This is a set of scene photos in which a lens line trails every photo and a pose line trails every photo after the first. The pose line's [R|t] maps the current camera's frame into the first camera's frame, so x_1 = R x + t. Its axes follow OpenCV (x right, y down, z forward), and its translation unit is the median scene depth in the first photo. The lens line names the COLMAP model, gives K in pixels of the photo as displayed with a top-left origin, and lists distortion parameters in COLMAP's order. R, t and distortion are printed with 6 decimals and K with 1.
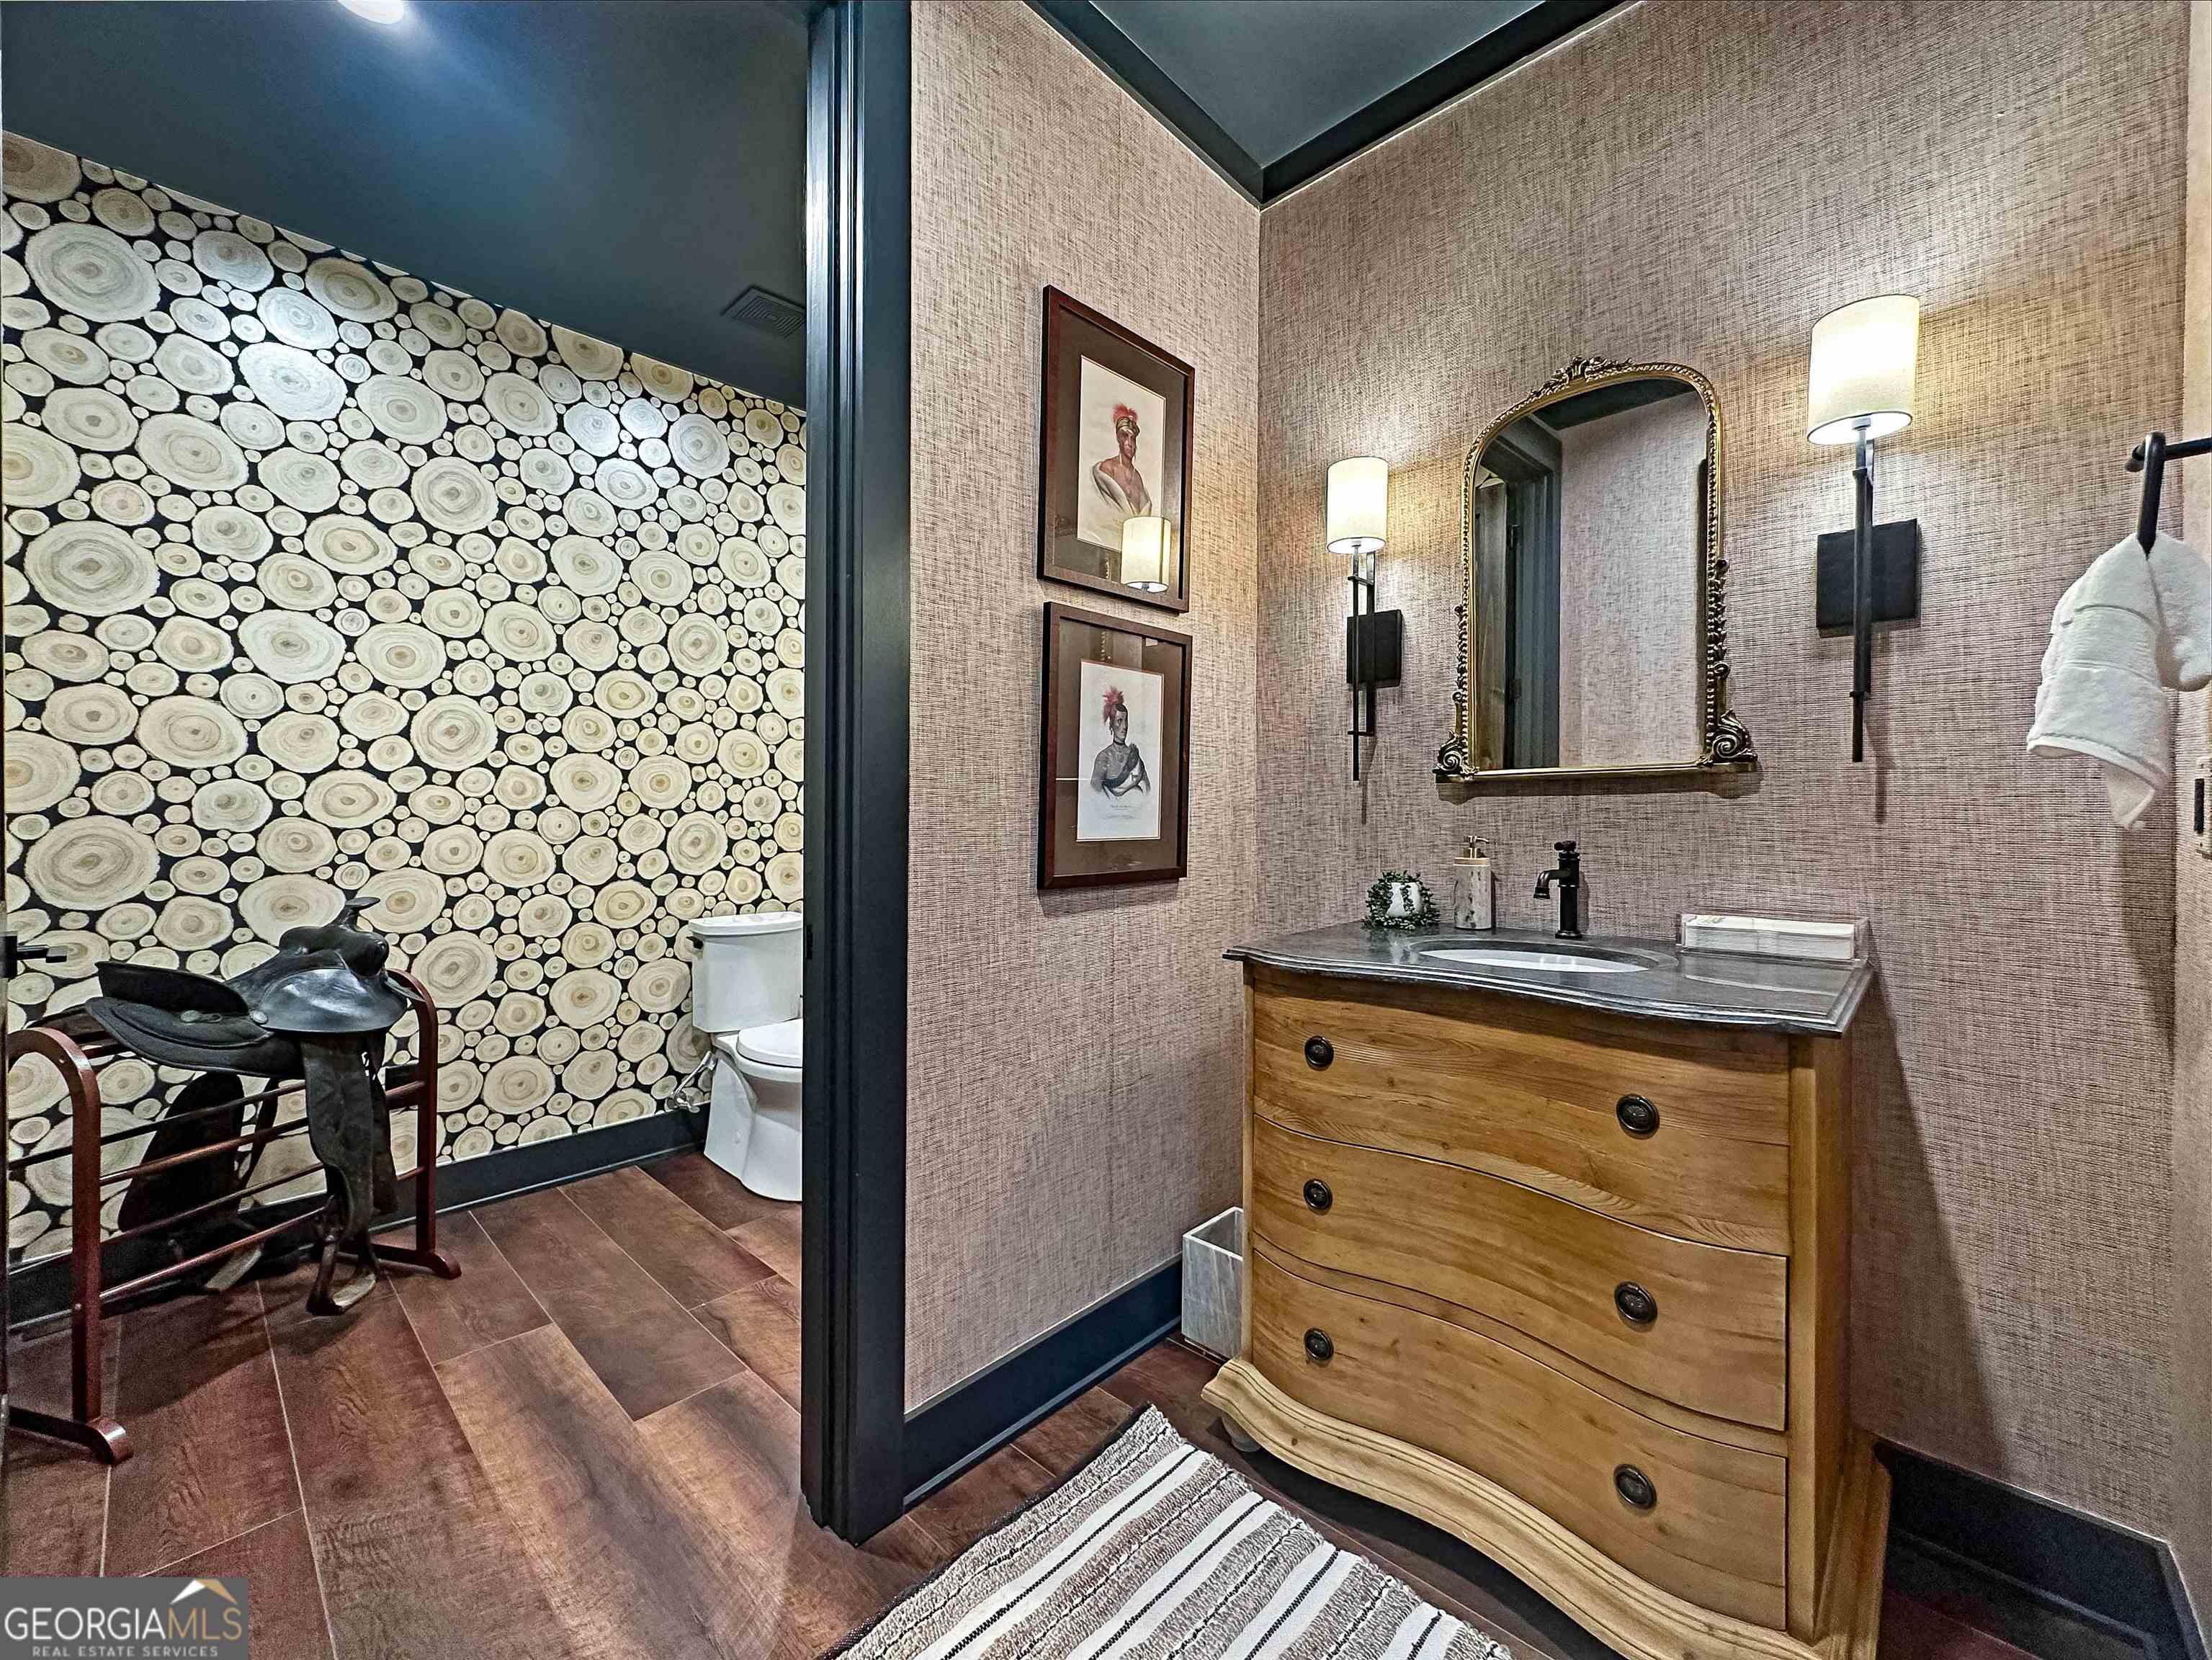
lens RADIAL K [[902.2, 0, 1104.6], [0, 902.2, 823.7], [0, 0, 1]] dist [-0.000931, 0.000464]
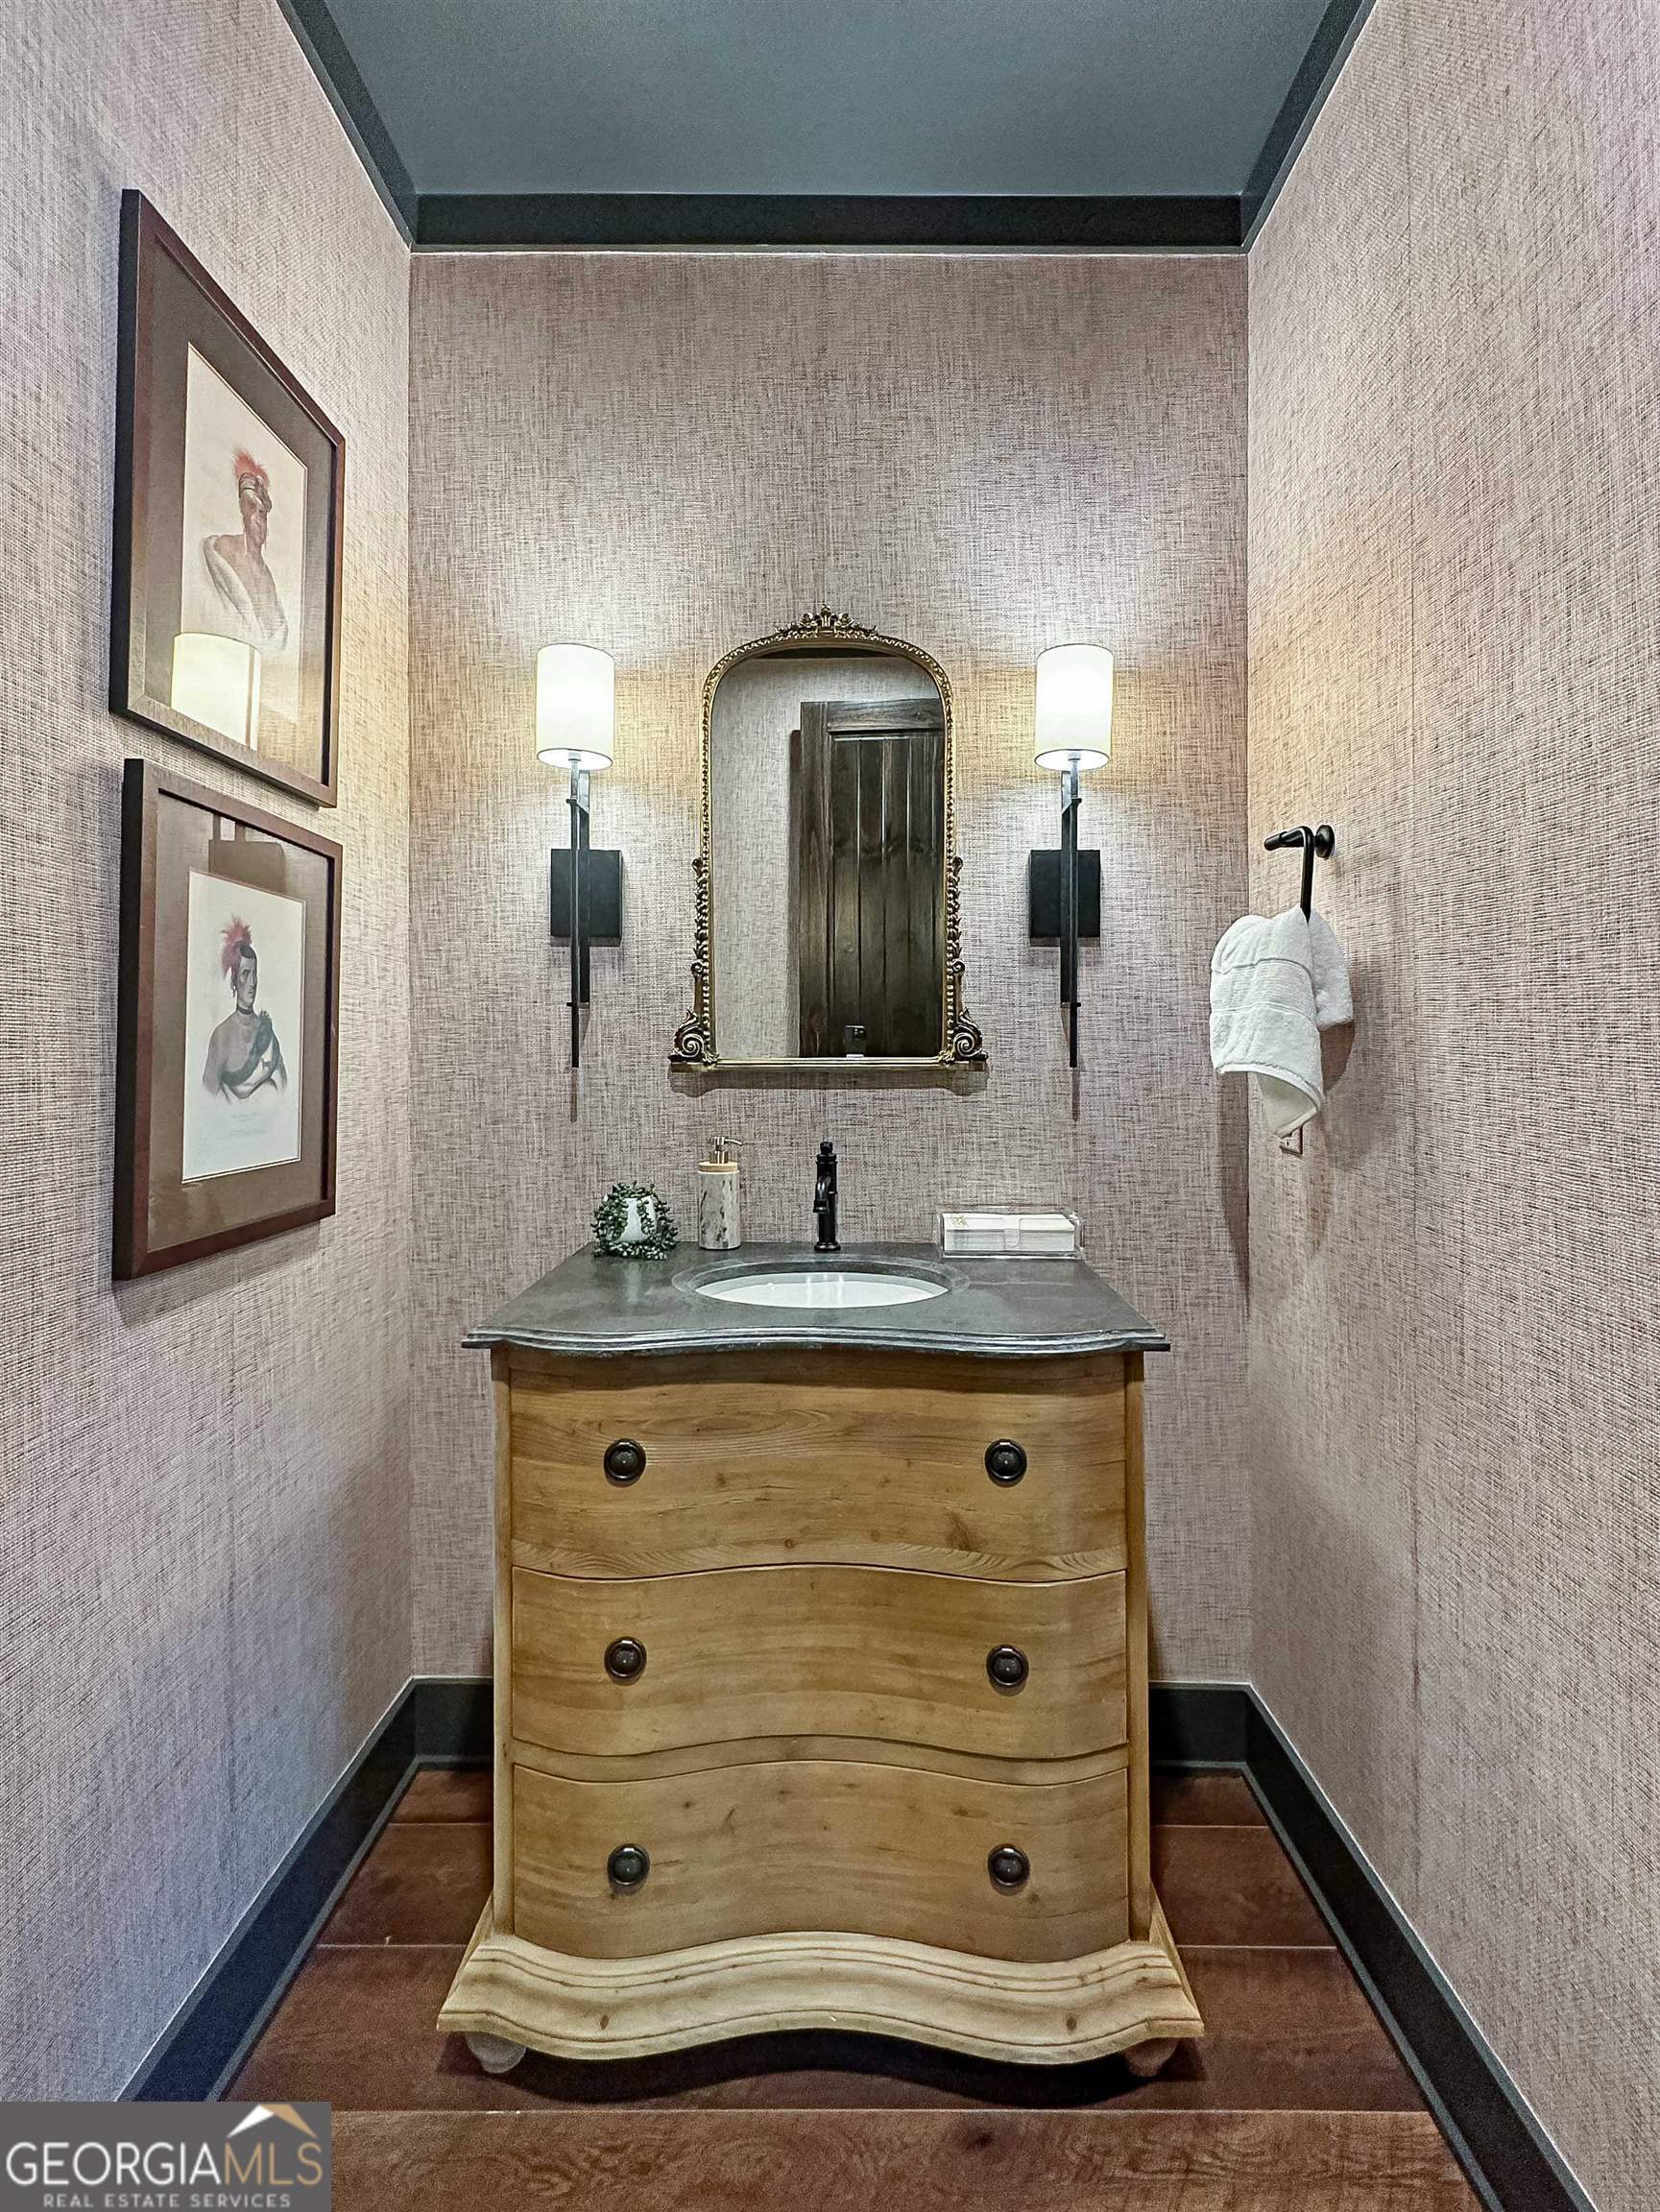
lens RADIAL K [[1034.9, 0, 837.7], [0, 1034.9, 1058.1], [0, 0, 1]] dist [-0.000200, 0.000360]
pose [[0.724156, 0.003942, 0.689625, -0.196348], [-0.003873, 0.999991, -0.001650, -0.065320], [-0.689625, -0.001476, 0.724165, 0.251652]]
